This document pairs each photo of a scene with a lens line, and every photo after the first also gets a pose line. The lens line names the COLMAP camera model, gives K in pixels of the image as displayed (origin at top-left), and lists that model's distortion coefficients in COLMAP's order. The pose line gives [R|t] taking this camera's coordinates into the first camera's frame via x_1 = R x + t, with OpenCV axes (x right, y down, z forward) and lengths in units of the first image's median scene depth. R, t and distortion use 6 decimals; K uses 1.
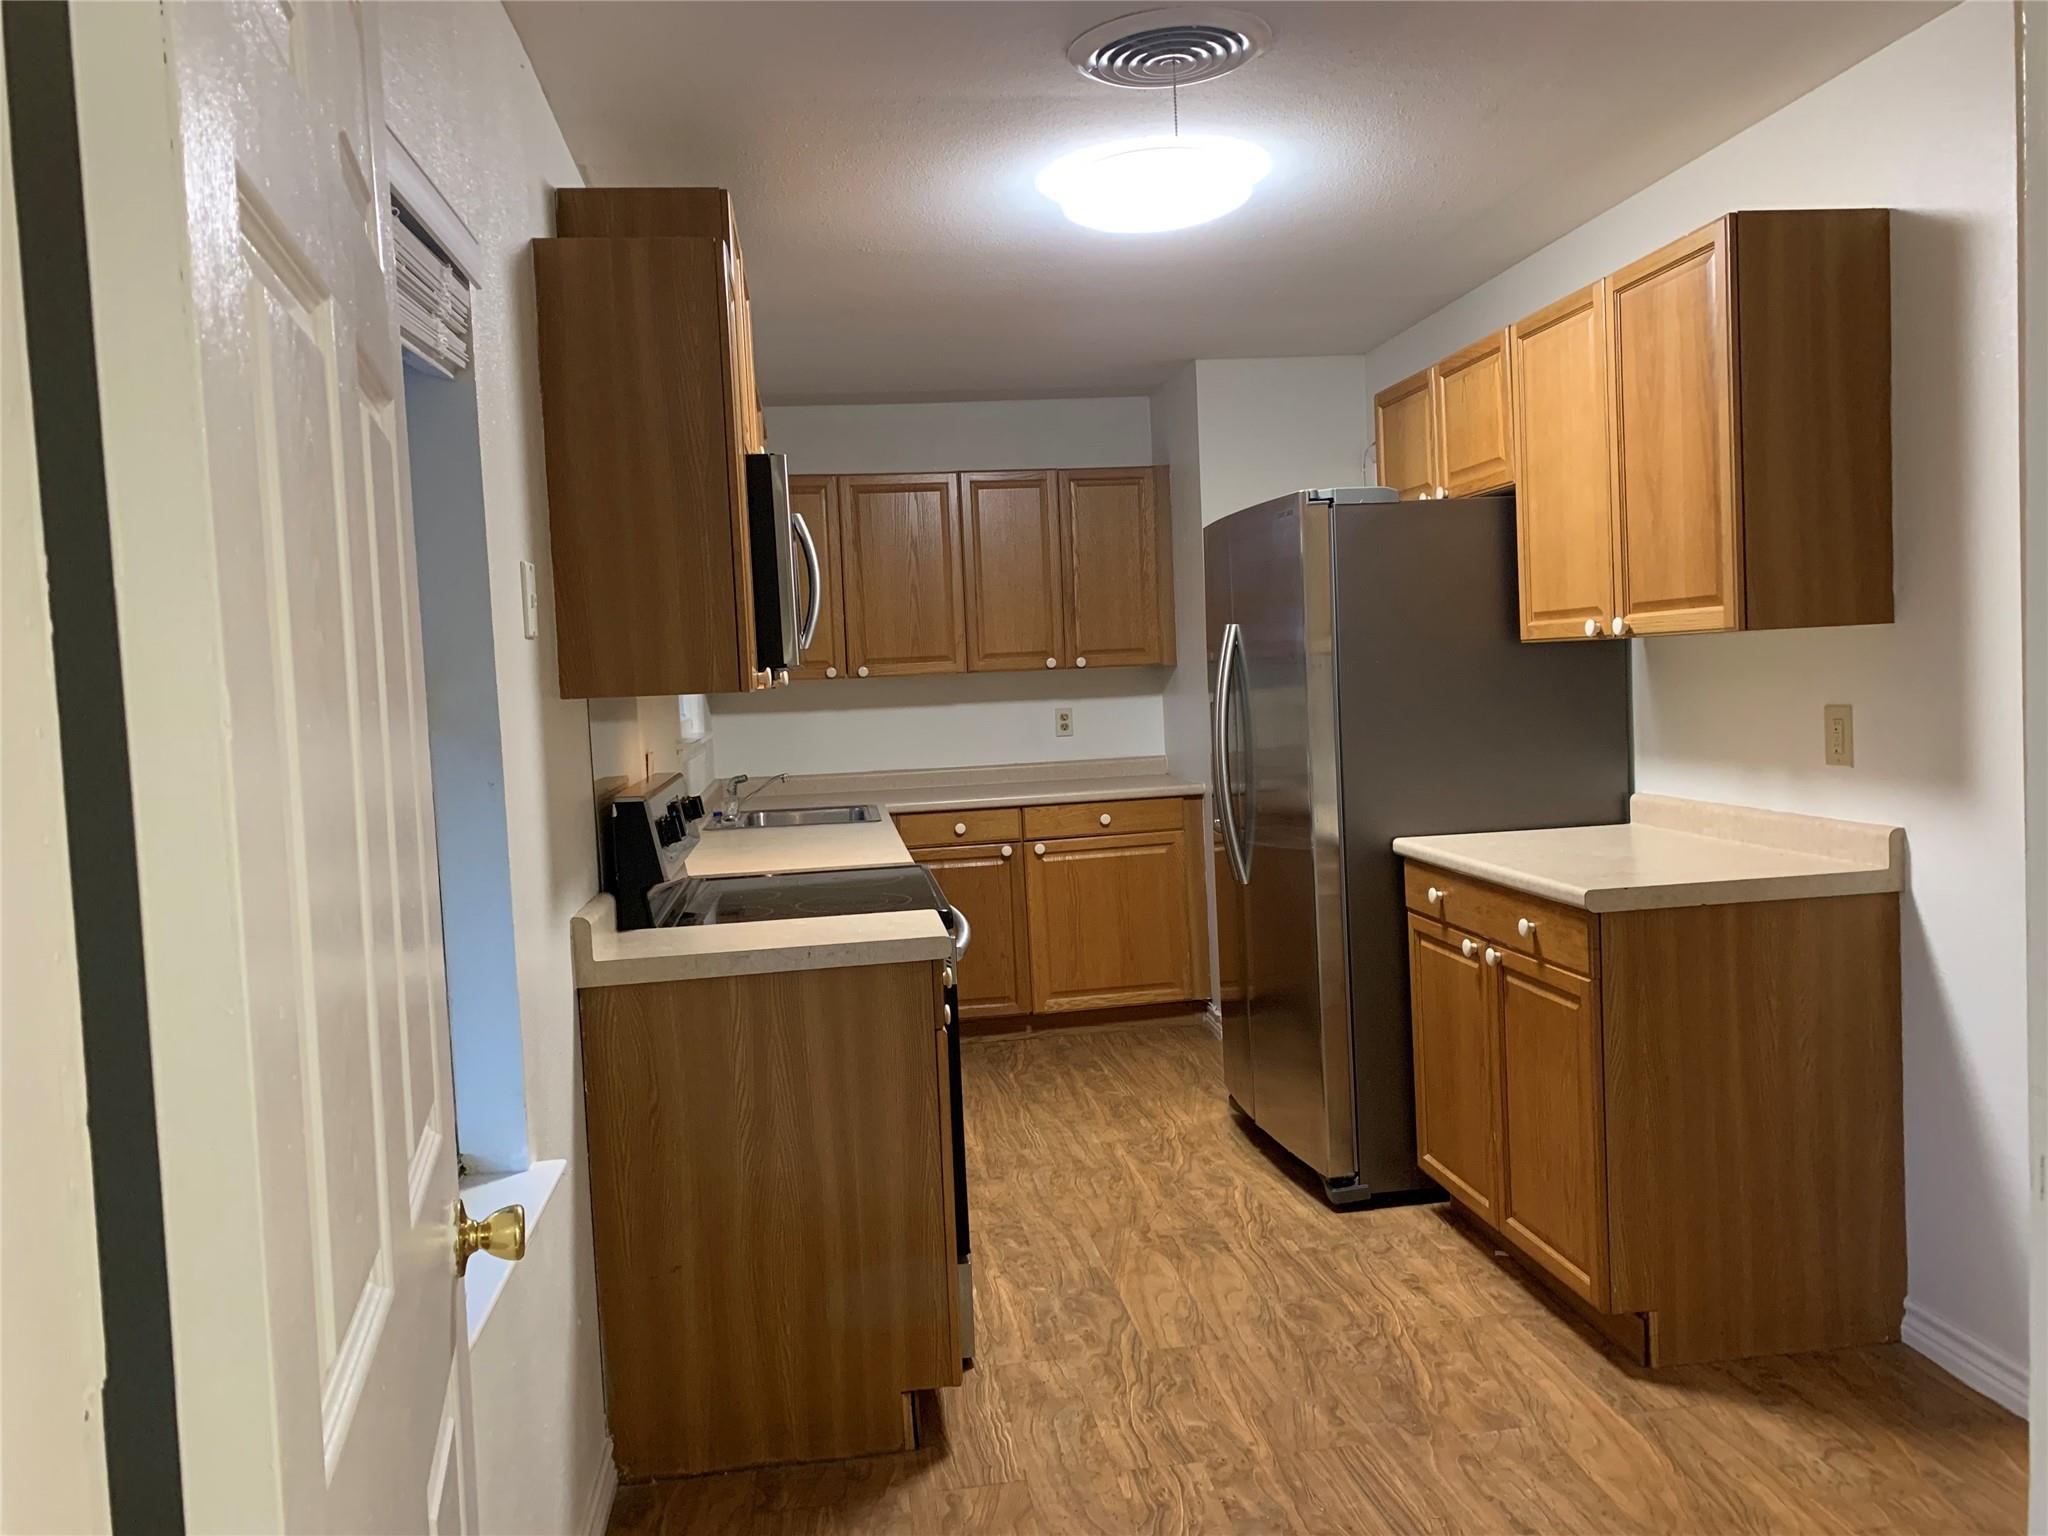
lens RADIAL K [[1575.7, 0, 1022.4], [0, 1575.7, 770.2], [0, 0, 1]] dist [0.010934, -0.060020]
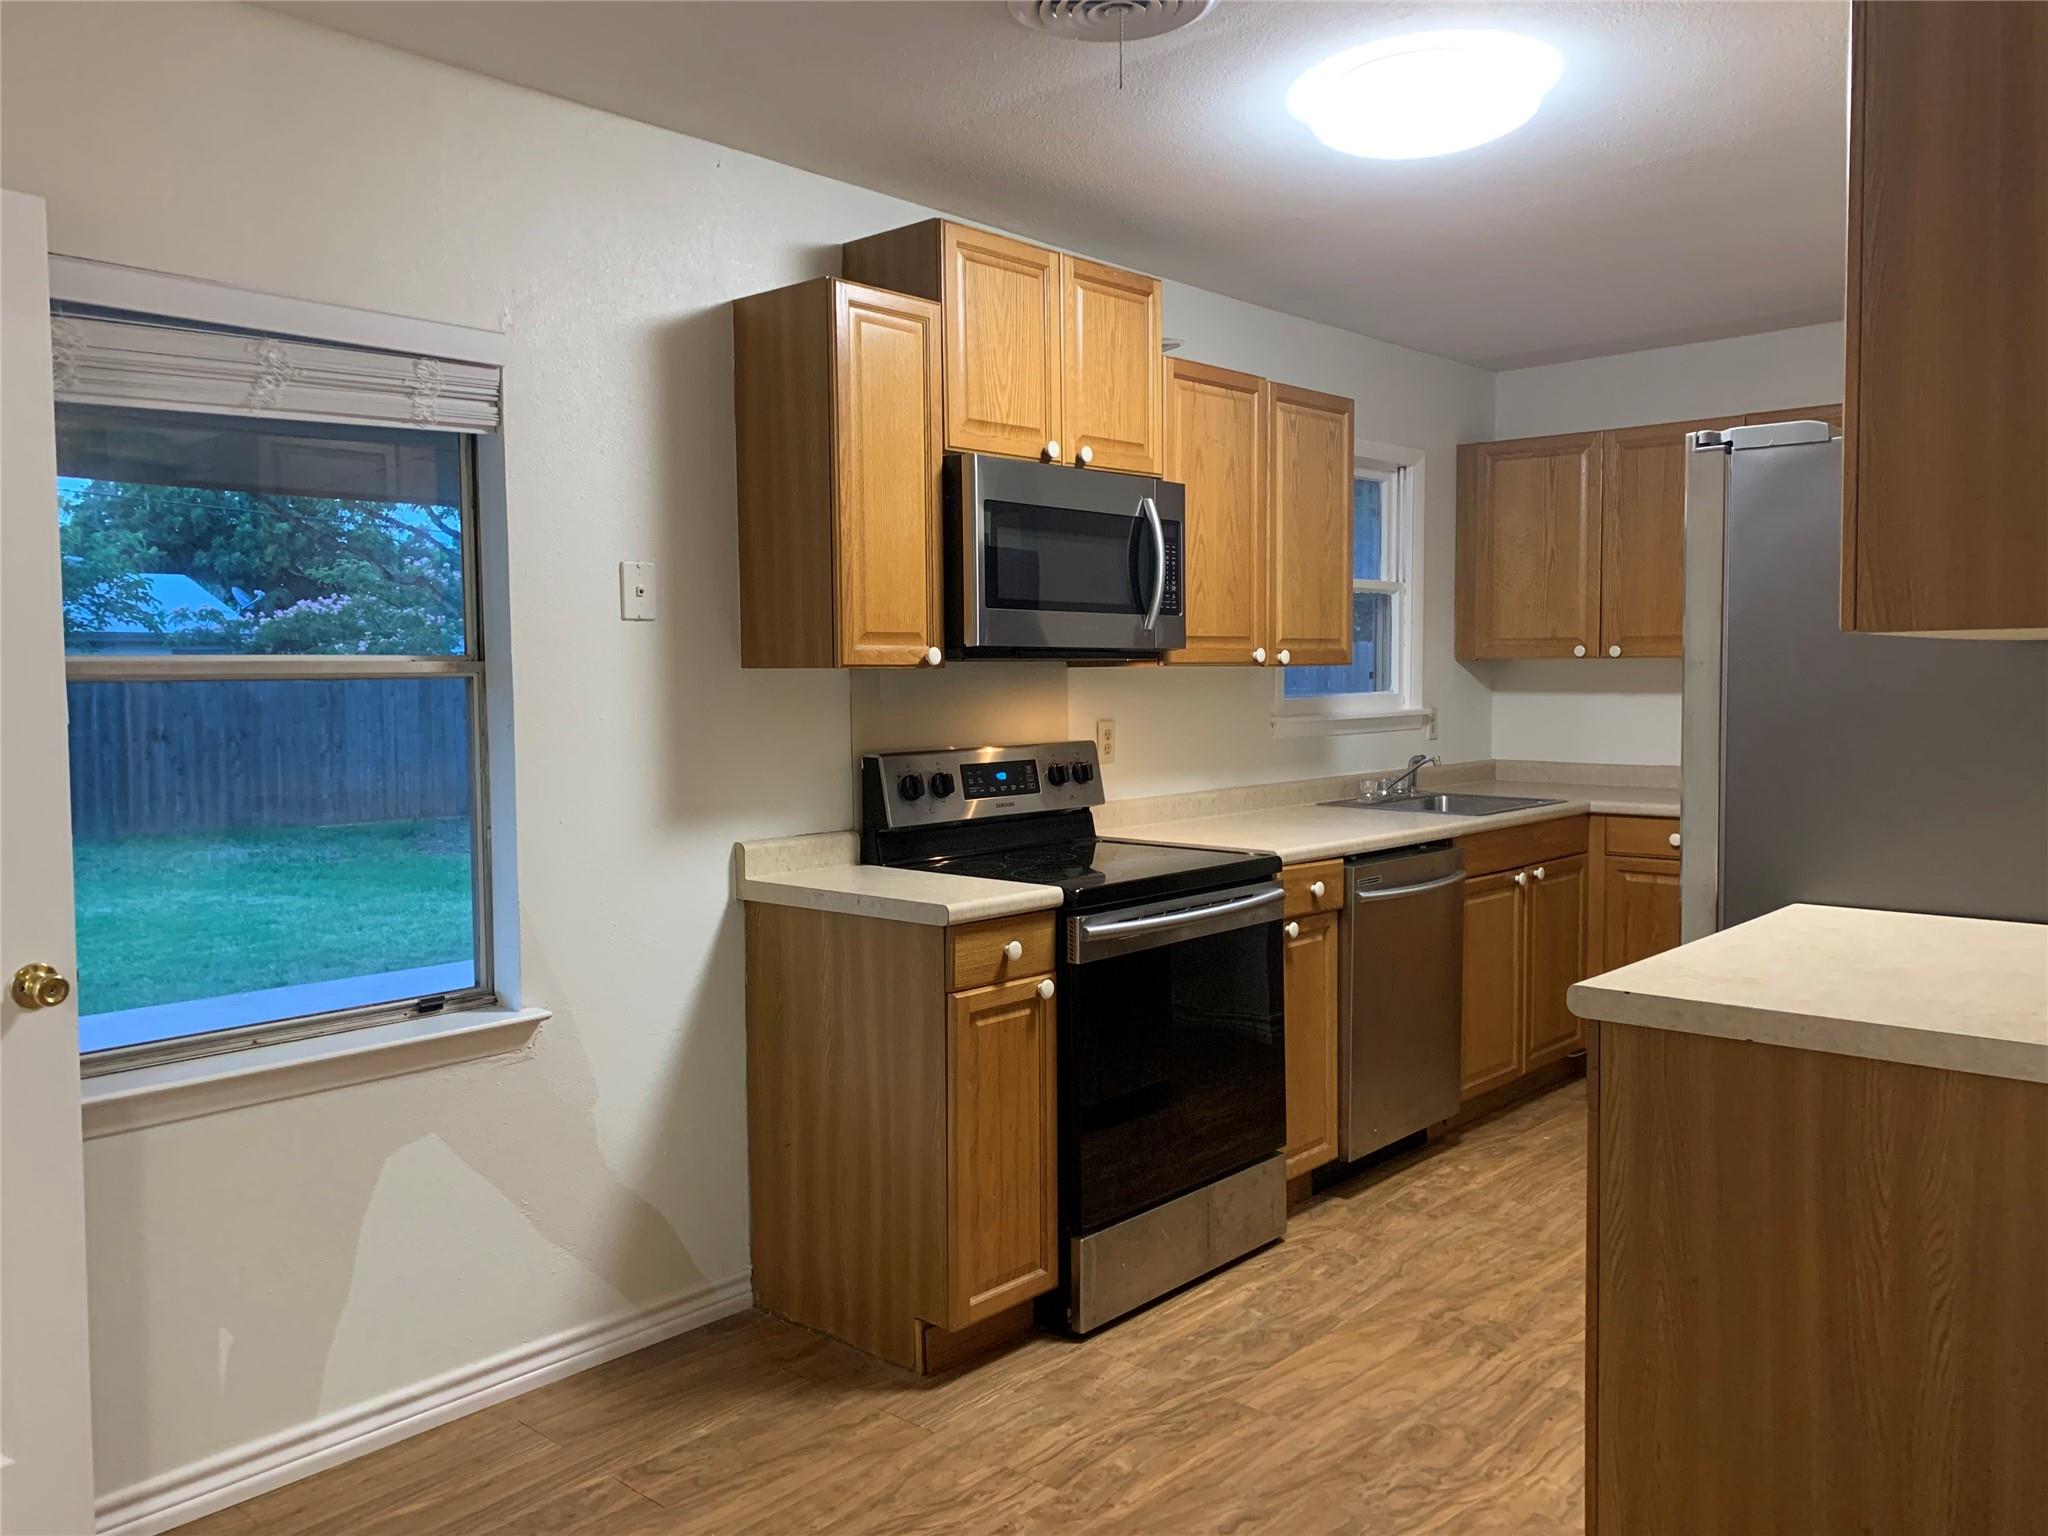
lens RADIAL K [[1575.9, 0, 1023.6], [0, 1575.9, 845.5], [0, 0, 1]] dist [-0.001717, -0.003443]
pose [[0.649692, 0.124293, -0.749968, 0.620435], [-0.074915, 0.992209, 0.099541, -0.030818], [0.756498, -0.008487, 0.653941, 0.301433]]
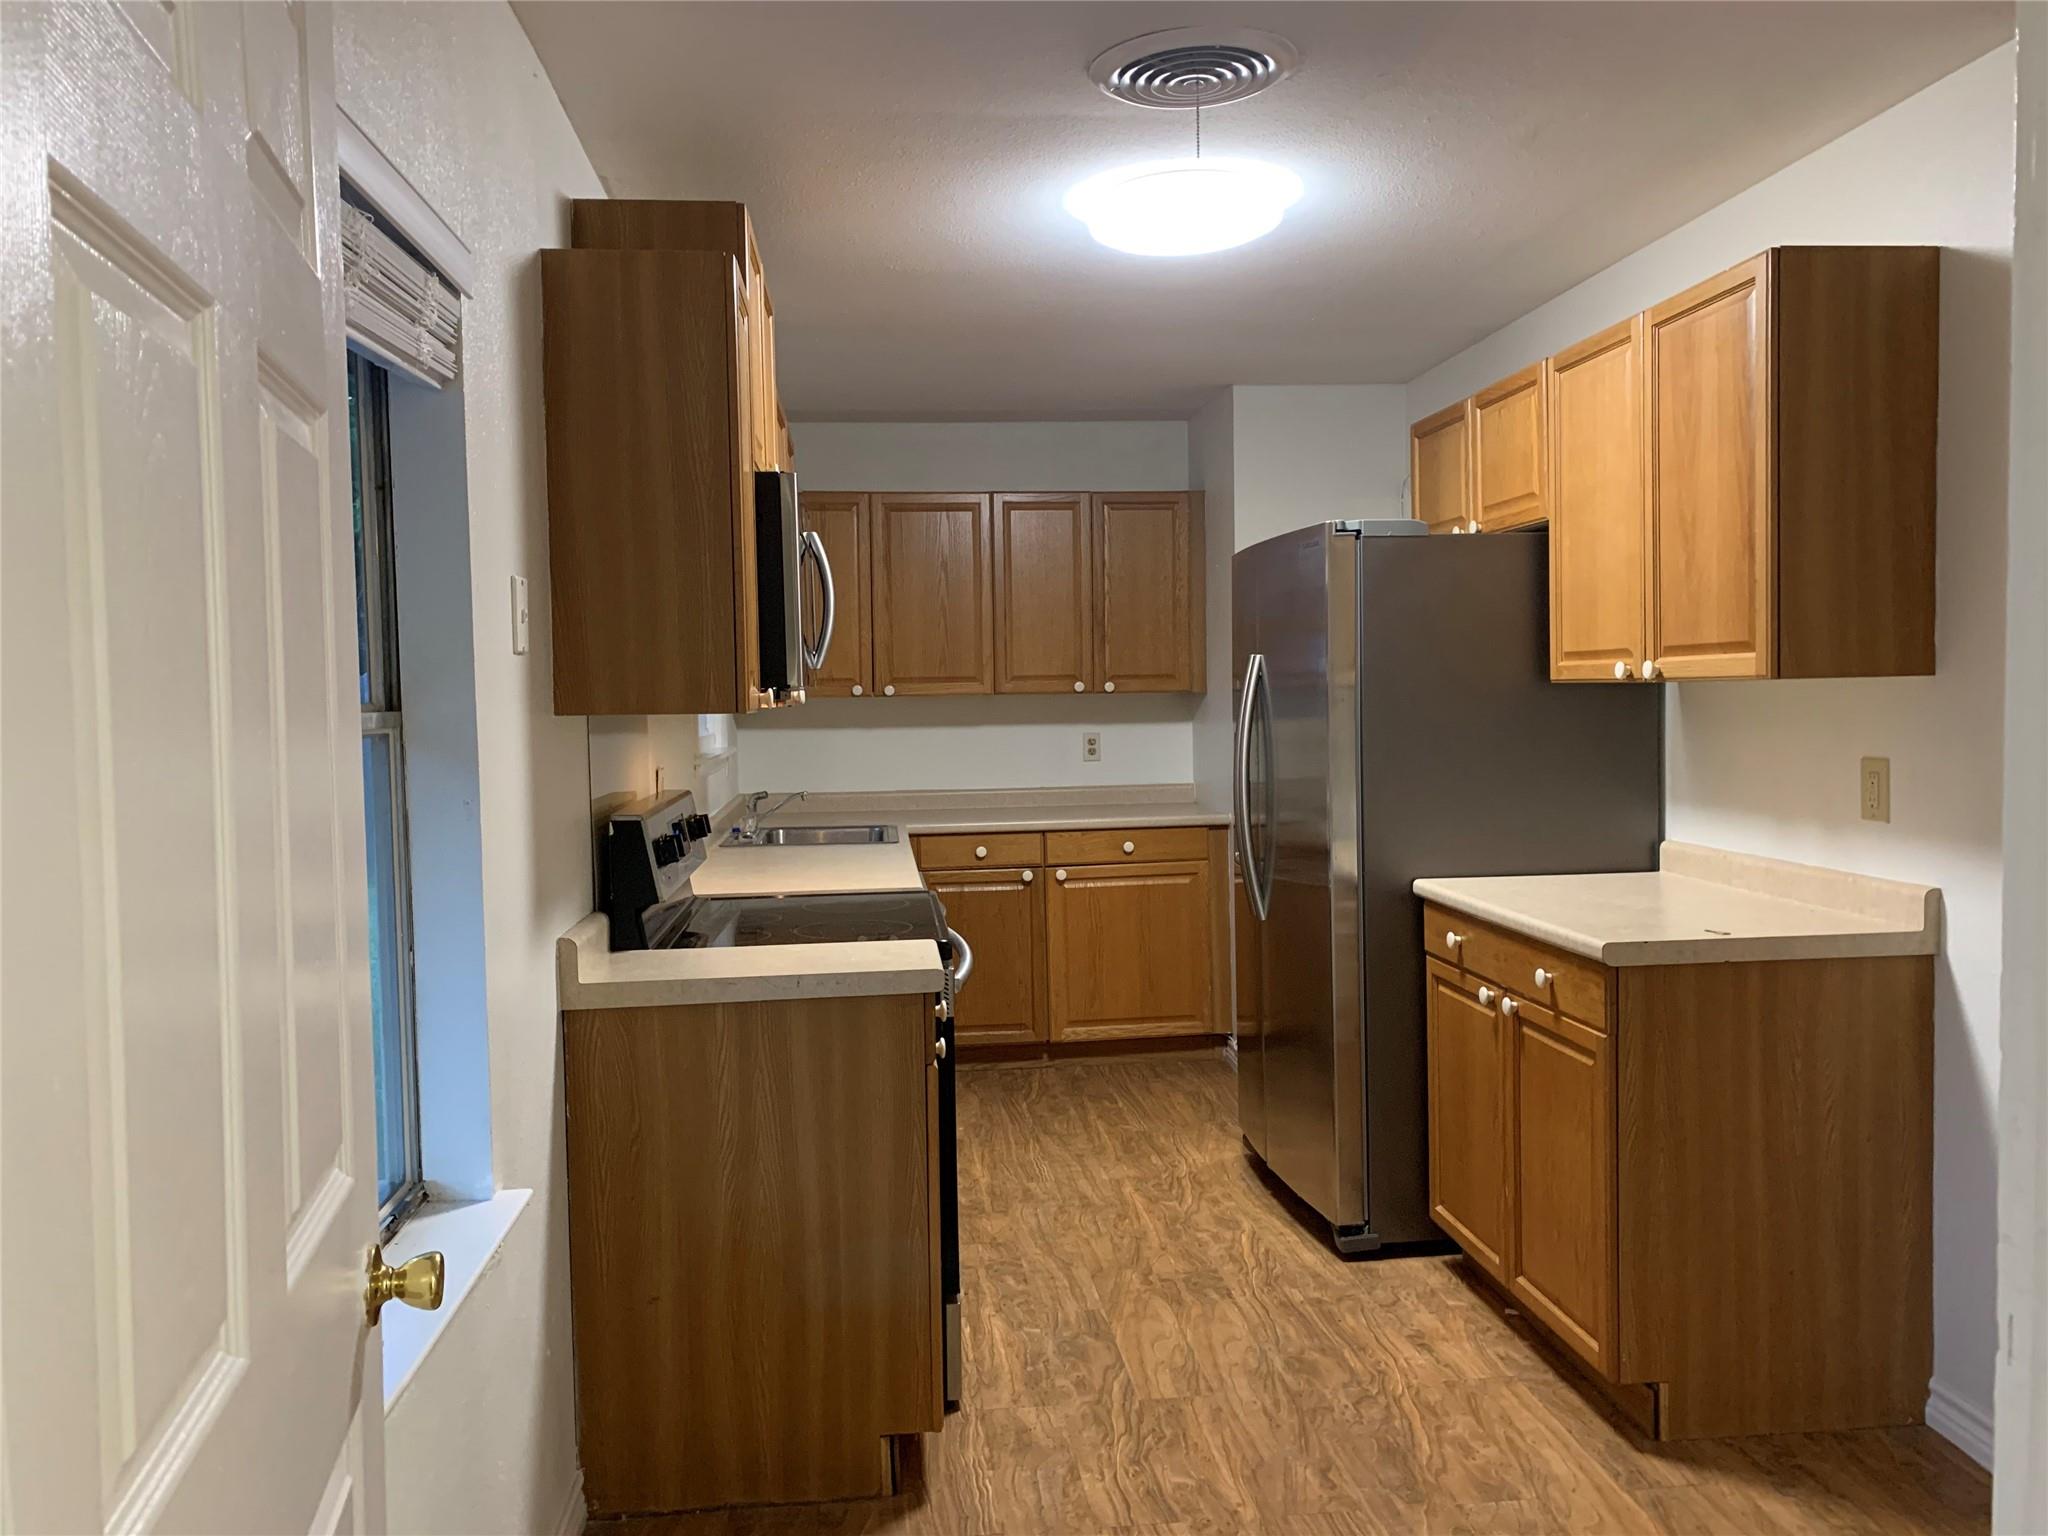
lens RADIAL K [[1576.0, 0, 1024.0], [0, 1576.0, 768.0], [0, 0, 1]] dist [-0.000835, -0.030818]
pose [[0.999157, 0.029721, -0.028324, 0.023164], [-0.030079, 0.999472, -0.012300, -0.007267], [0.027943, 0.013141, 0.999523, 0.020887]]
